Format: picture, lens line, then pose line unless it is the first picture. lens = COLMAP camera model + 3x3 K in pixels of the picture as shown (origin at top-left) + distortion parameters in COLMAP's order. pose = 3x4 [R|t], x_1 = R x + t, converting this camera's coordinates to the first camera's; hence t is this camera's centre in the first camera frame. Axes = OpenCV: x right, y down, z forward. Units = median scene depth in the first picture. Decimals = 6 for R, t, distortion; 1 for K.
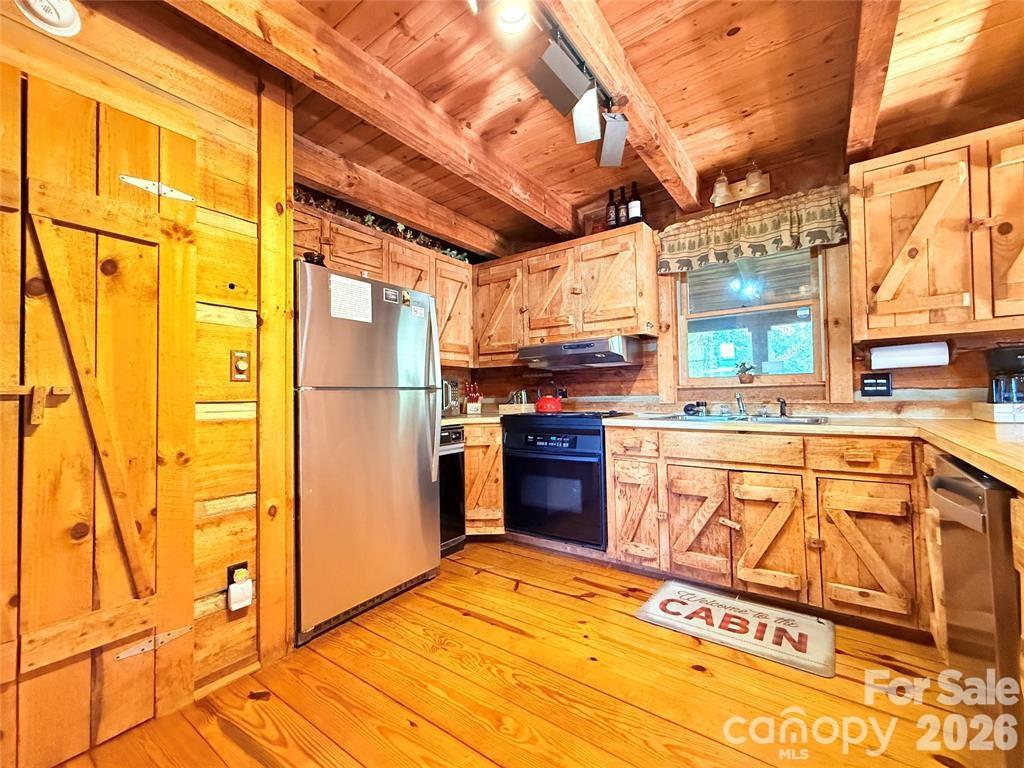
lens RADIAL K [[420.6, 0, 512.0], [0, 420.6, 384.0], [0, 0, 1]] dist [0.000190, -0.000083]
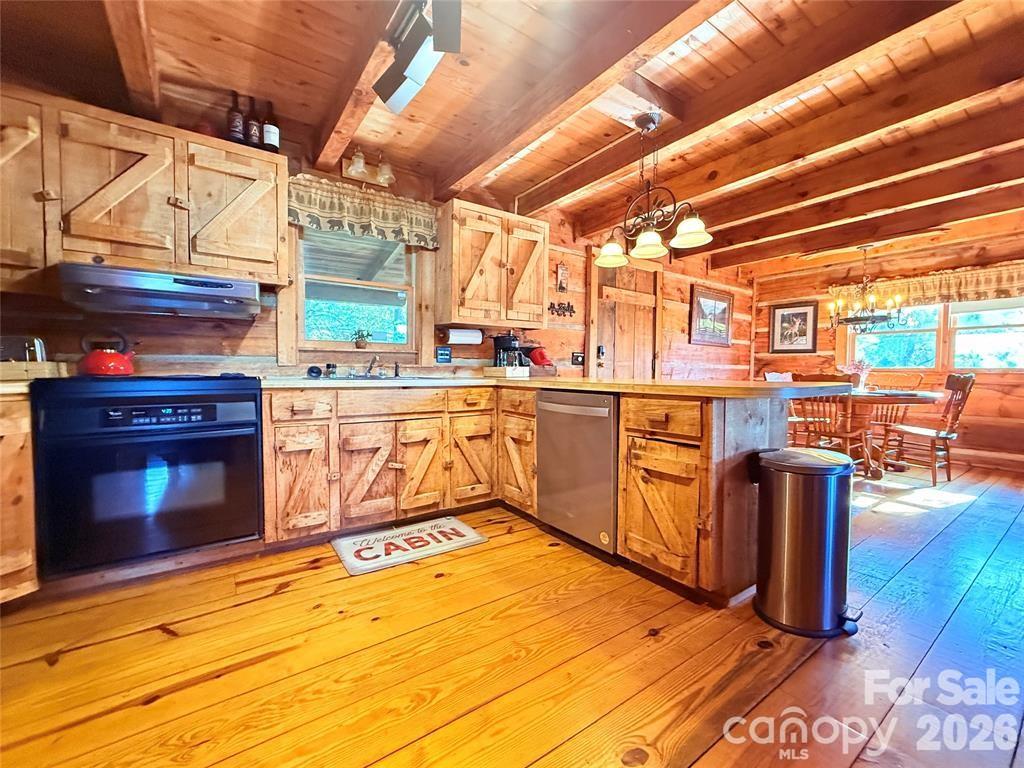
lens RADIAL K [[420.6, 0, 512.0], [0, 420.6, 384.0], [0, 0, 1]] dist [0.000190, -0.000083]
pose [[0.323885, -0.013587, 0.945999, -0.457399], [-0.036814, 0.998959, 0.026951, 0.057386], [-0.945380, -0.043555, 0.323048, 0.310354]]
